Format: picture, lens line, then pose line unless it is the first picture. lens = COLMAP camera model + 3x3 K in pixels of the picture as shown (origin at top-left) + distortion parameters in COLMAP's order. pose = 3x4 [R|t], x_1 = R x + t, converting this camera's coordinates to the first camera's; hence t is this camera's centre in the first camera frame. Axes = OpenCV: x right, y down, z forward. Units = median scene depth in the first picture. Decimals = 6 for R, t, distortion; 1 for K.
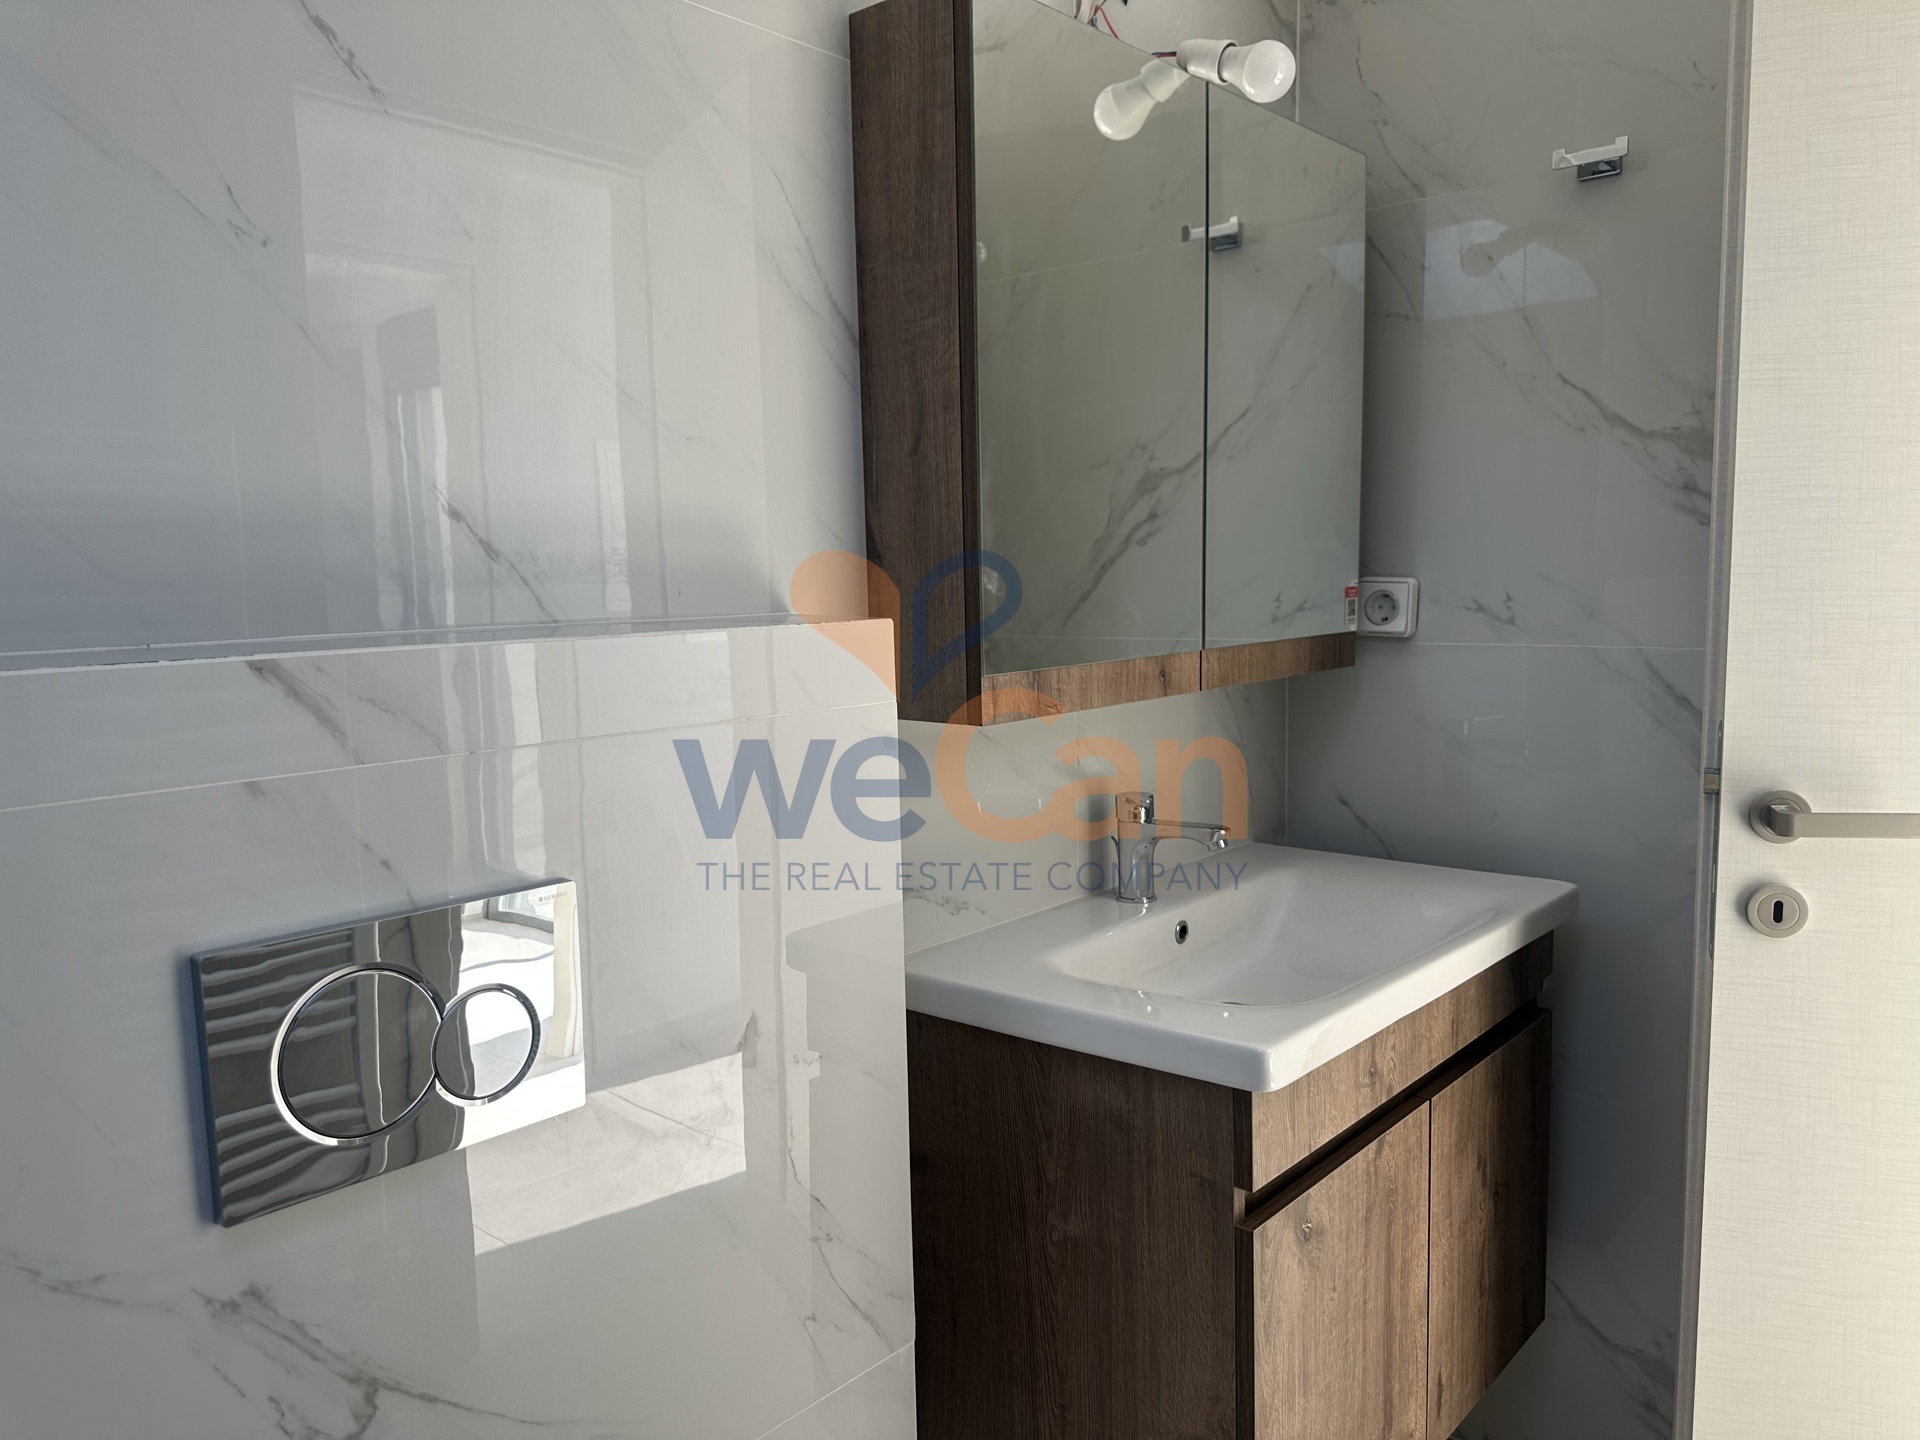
lens RADIAL K [[1351.4, 0, 959.7], [0, 1351.4, 729.9], [0, 0, 1]] dist [0.058843, -0.080075]
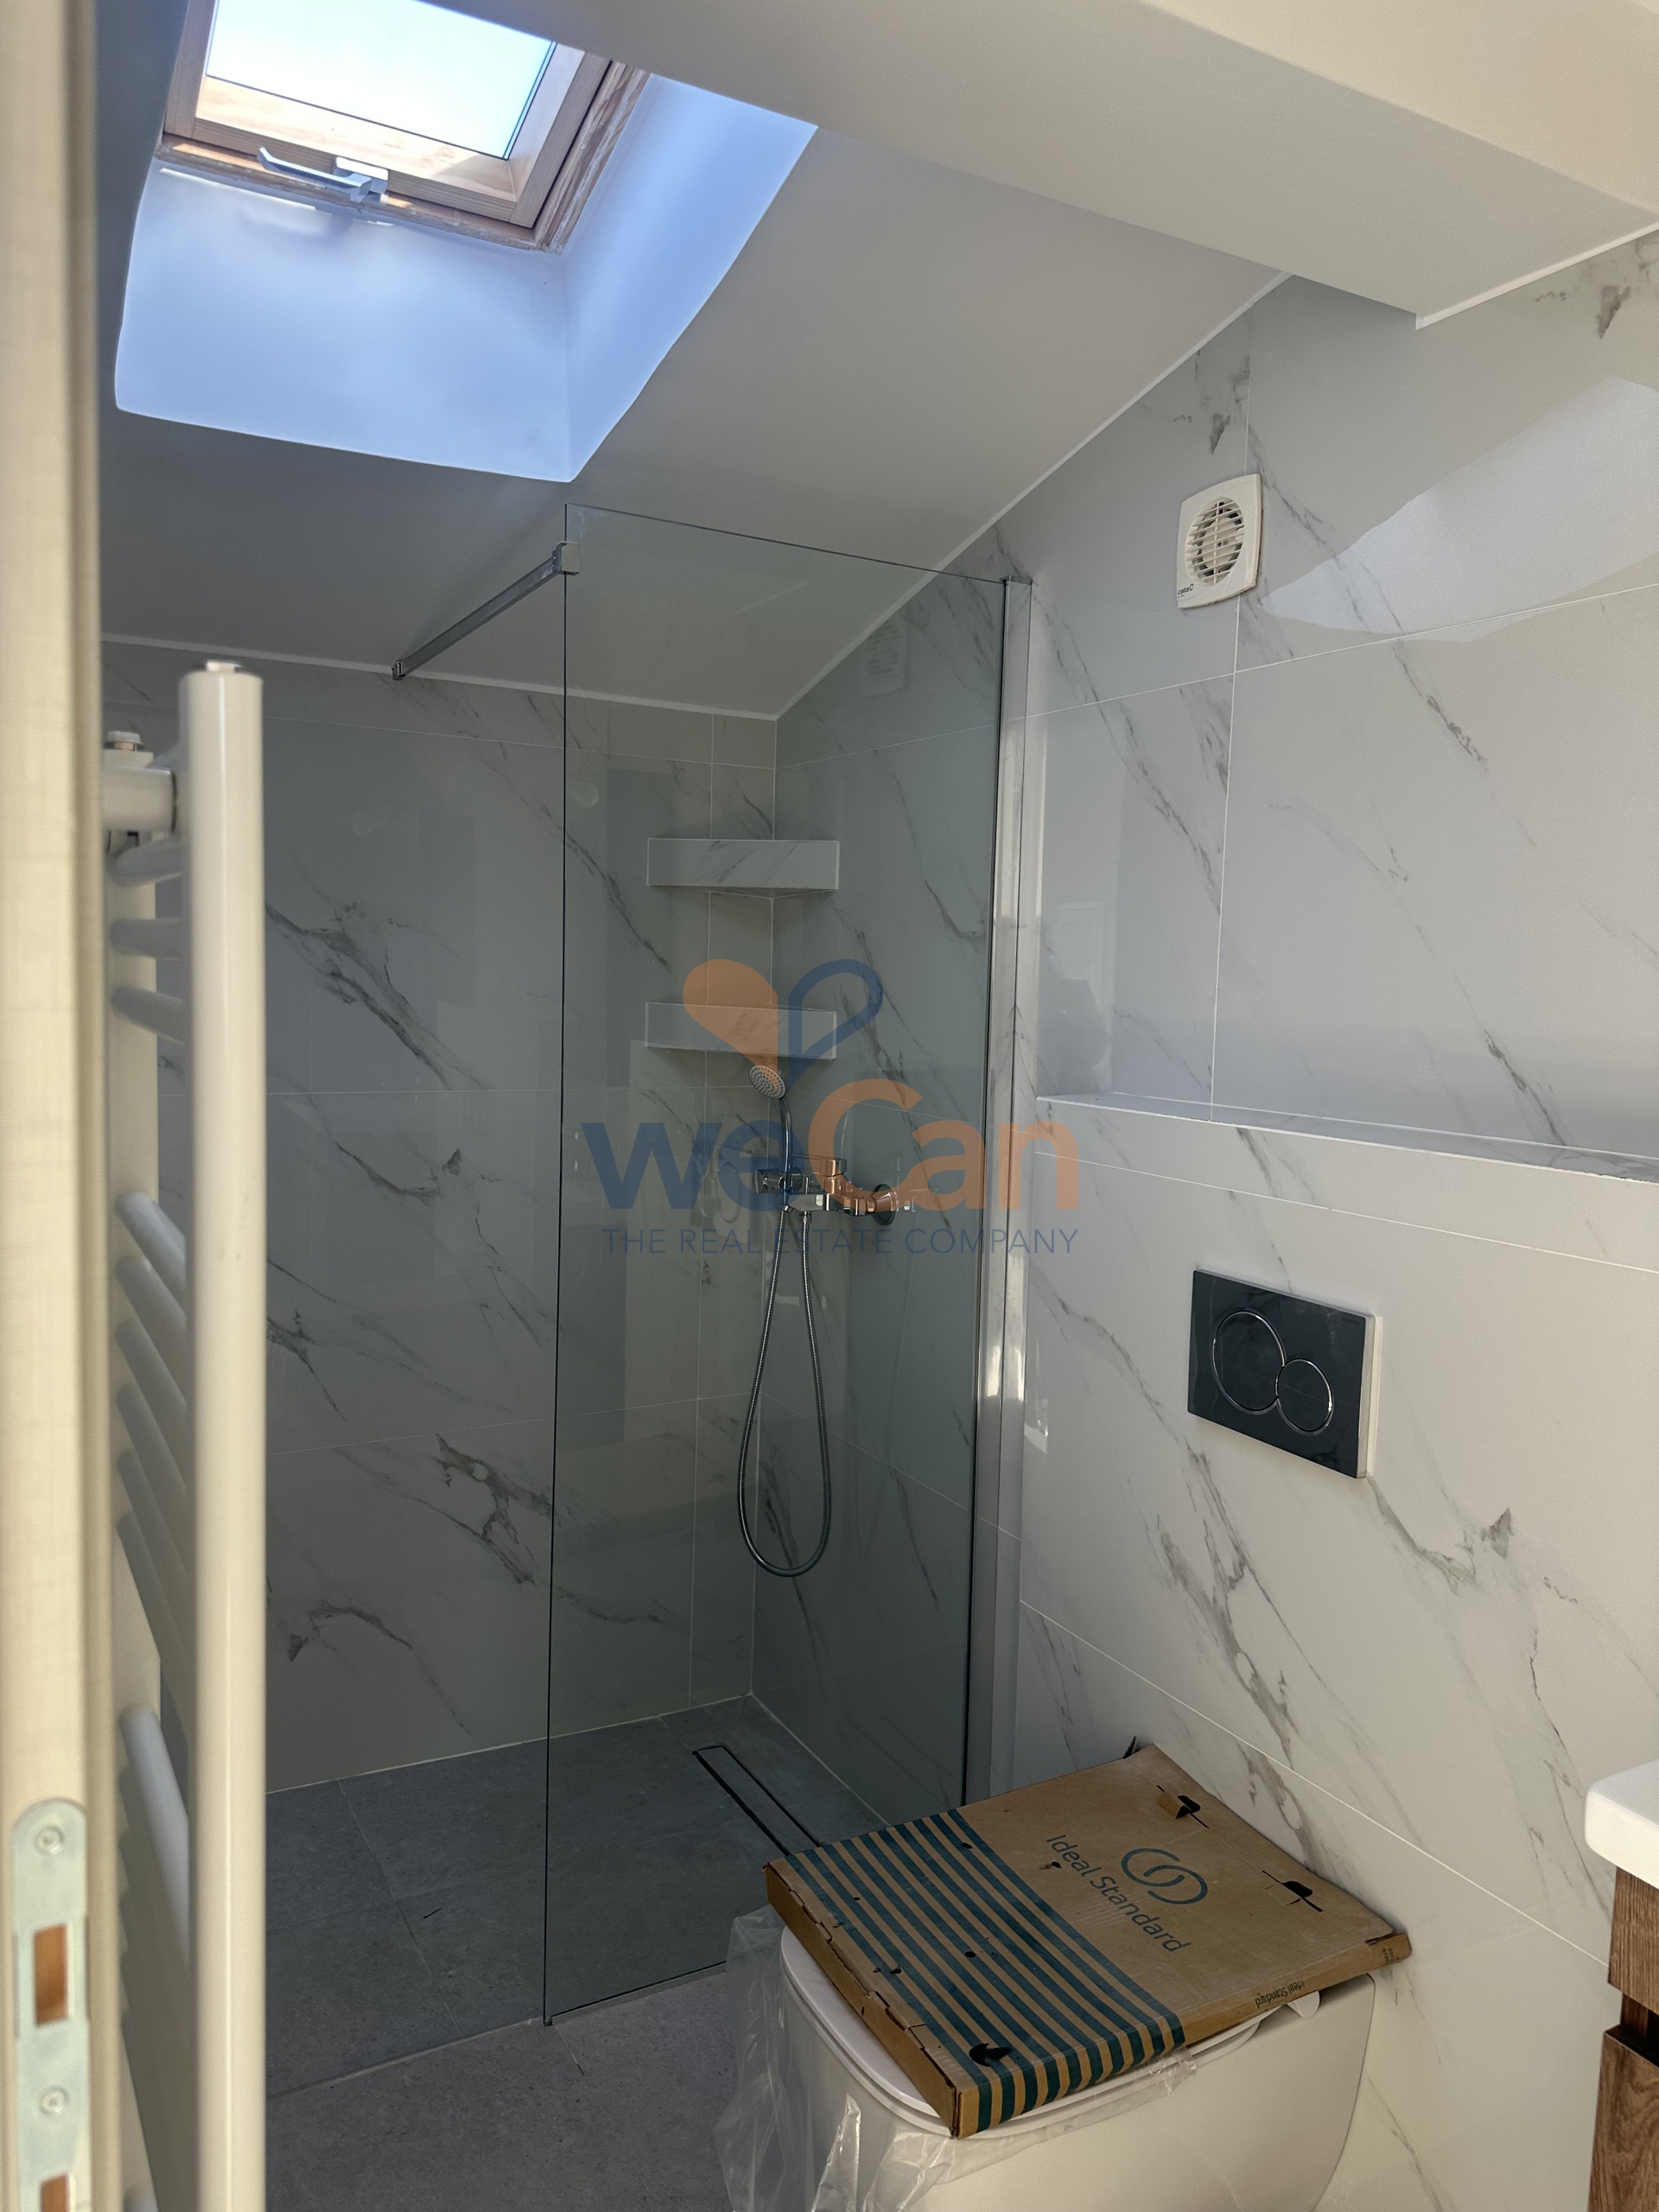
lens RADIAL K [[1556.9, 0, 829.0], [0, 1556.9, 1102.4], [0, 0, 1]] dist [0.058843, -0.080075]
pose [[-0.336206, 0.091760, -0.937308, 1.601182], [-0.129135, 0.981350, 0.142392, -0.303635], [0.932893, 0.168913, -0.318087, 1.103565]]
